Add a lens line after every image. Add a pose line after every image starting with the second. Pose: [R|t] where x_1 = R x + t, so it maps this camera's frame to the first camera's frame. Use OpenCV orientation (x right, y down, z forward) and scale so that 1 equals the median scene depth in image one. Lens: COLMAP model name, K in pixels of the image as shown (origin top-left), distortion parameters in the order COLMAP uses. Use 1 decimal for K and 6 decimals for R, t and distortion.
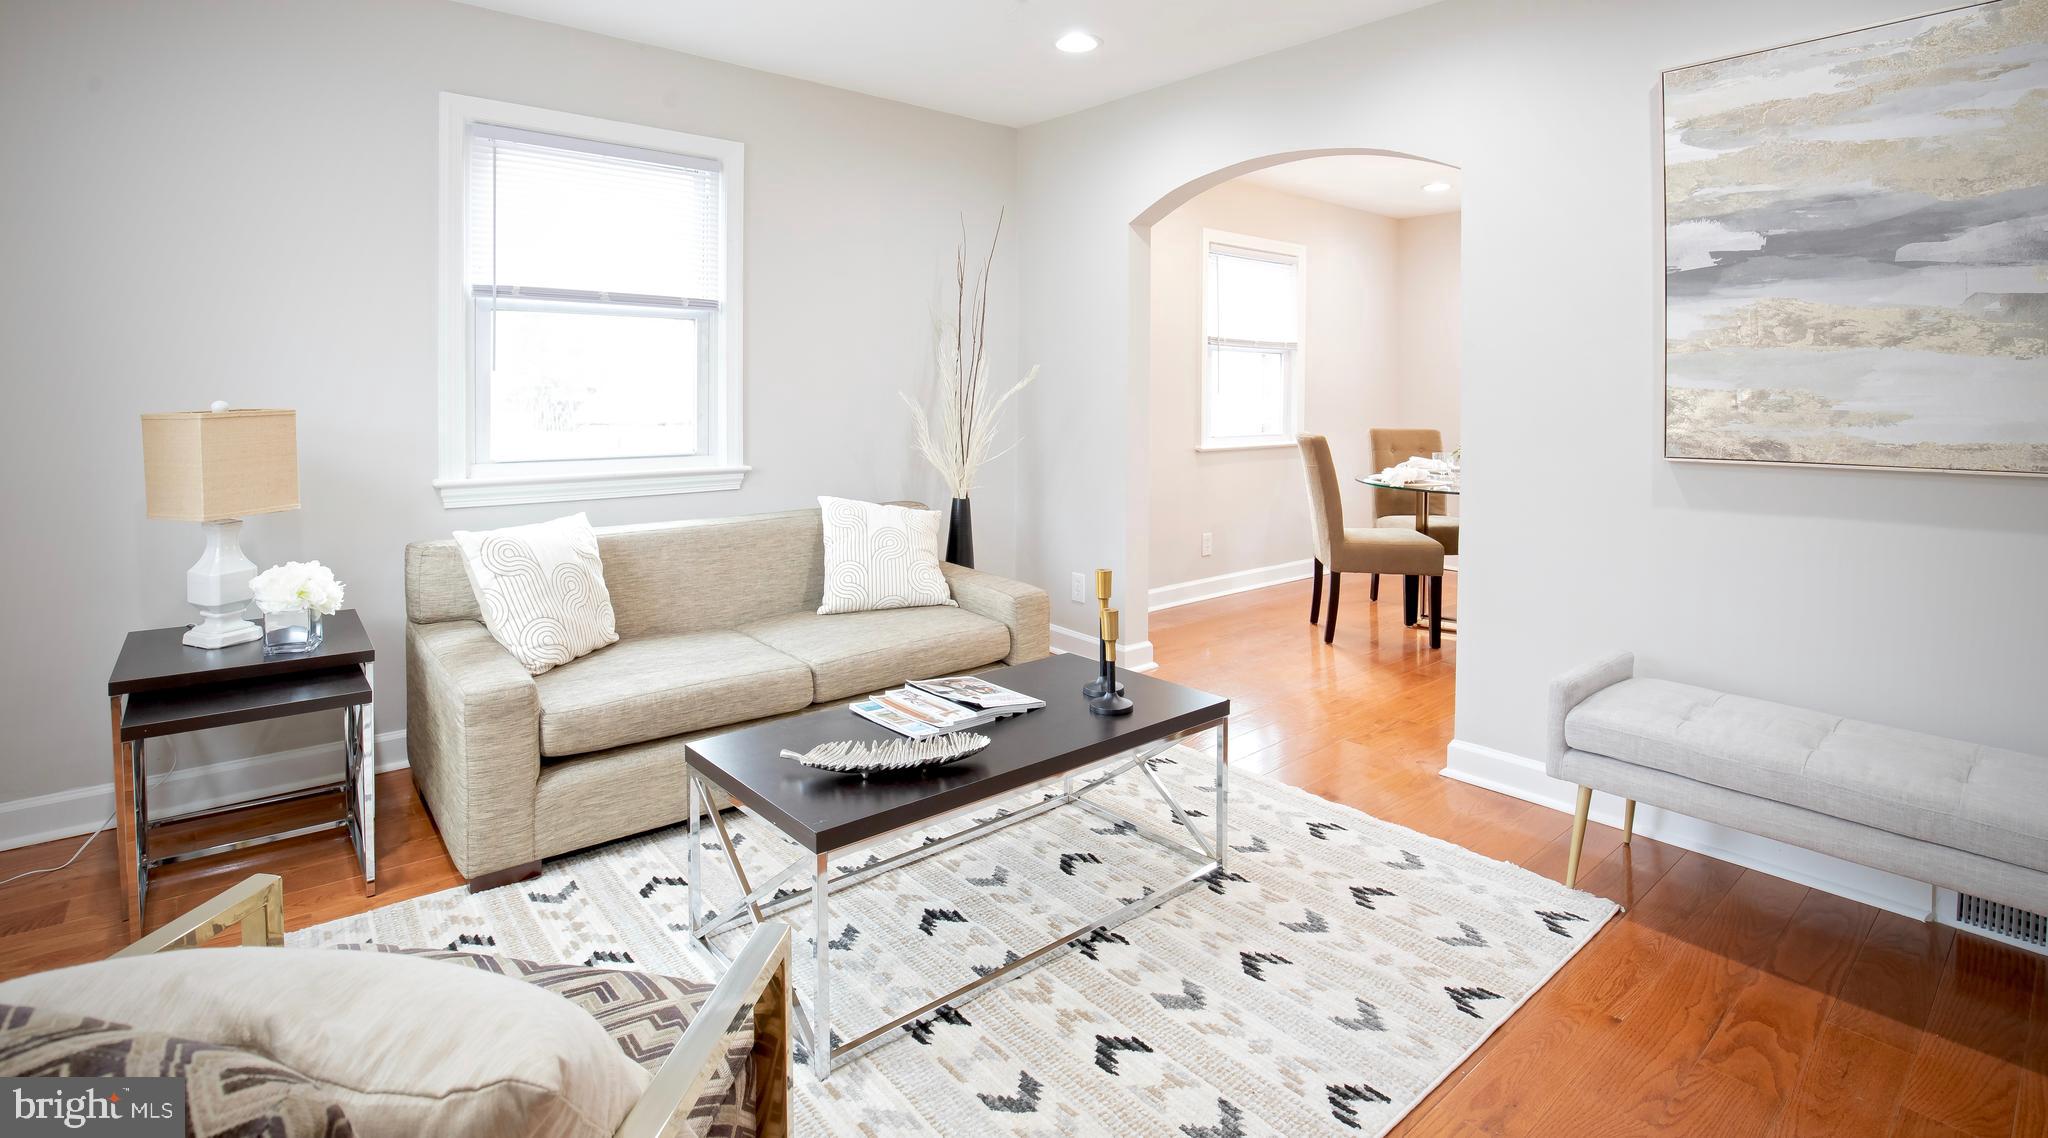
lens RADIAL K [[957.9, 0, 1025.4], [0, 957.9, 564.5], [0, 0, 1]] dist [-0.005170, -0.000680]
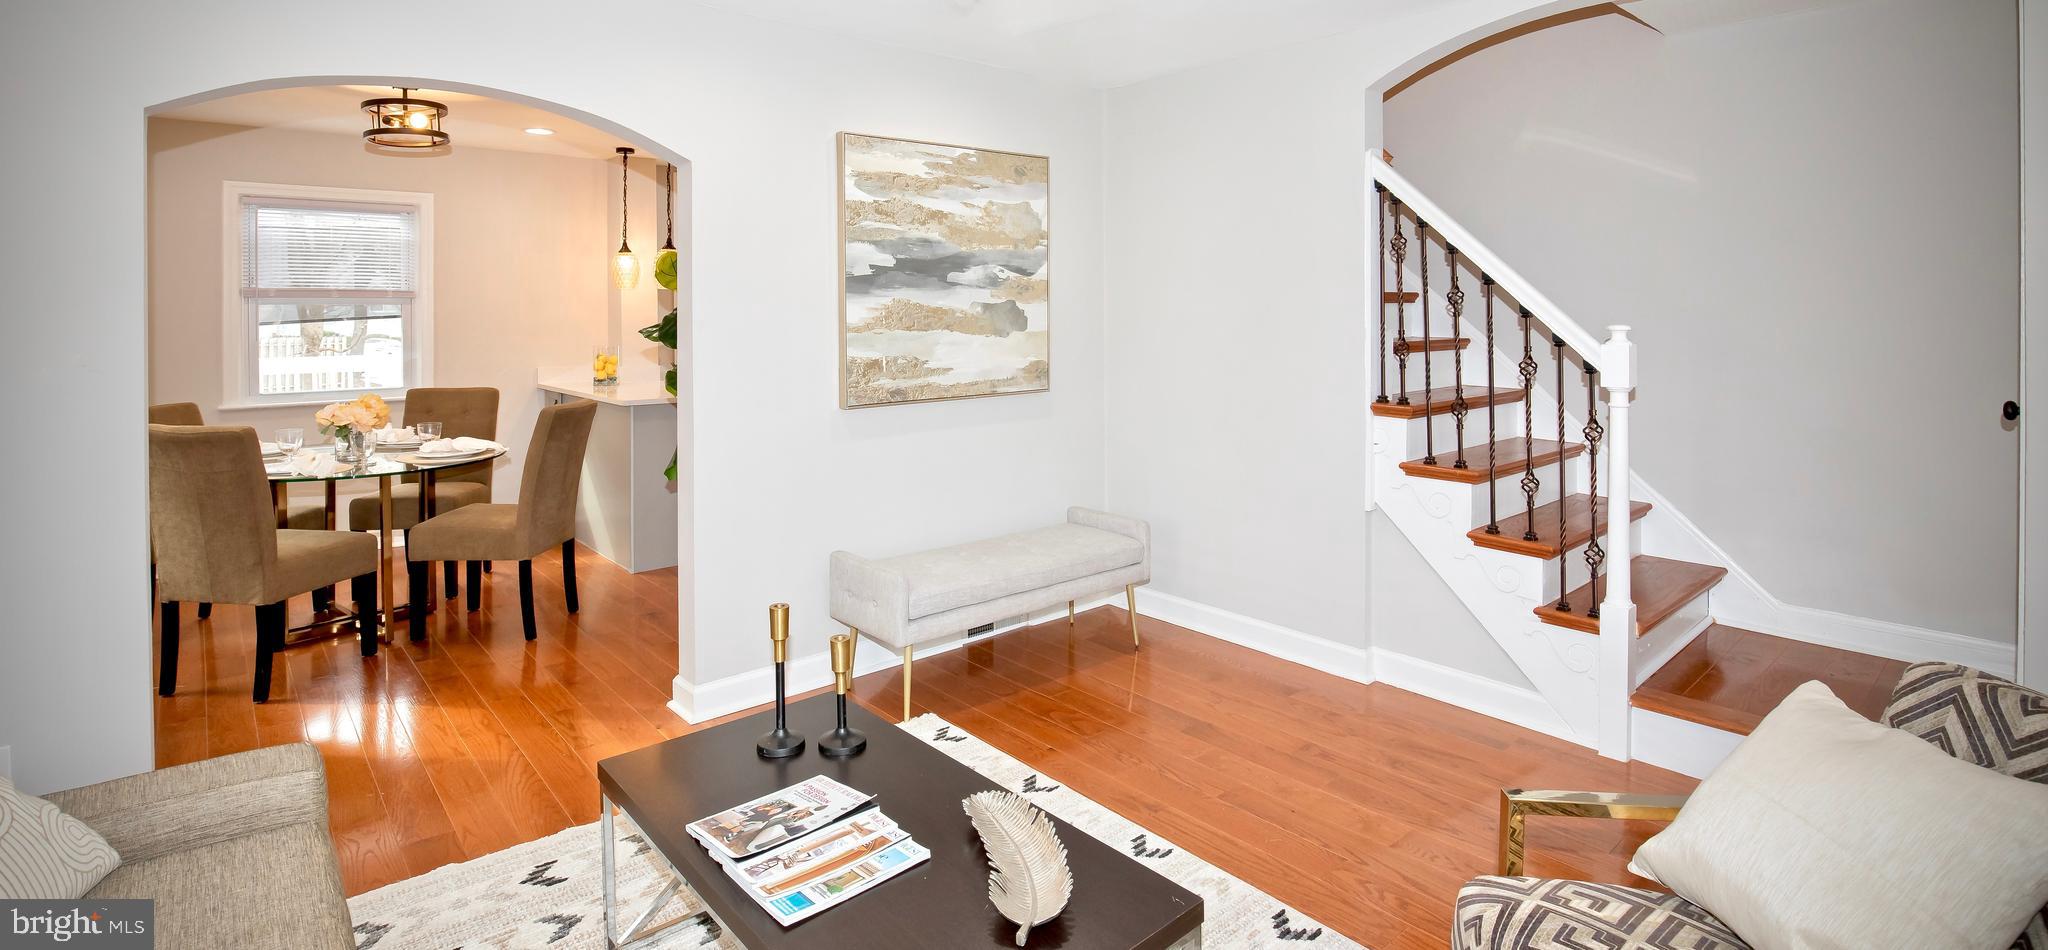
lens RADIAL K [[969.5, 0, 1025.6], [0, 969.5, 474.7], [0, 0, 1]] dist [-0.001142, -0.000393]
pose [[-0.031779, -0.165077, 0.985769, -0.820107], [0.193095, 0.966672, 0.168104, -0.226134], [-0.980665, 0.195689, 0.001155, 0.849351]]
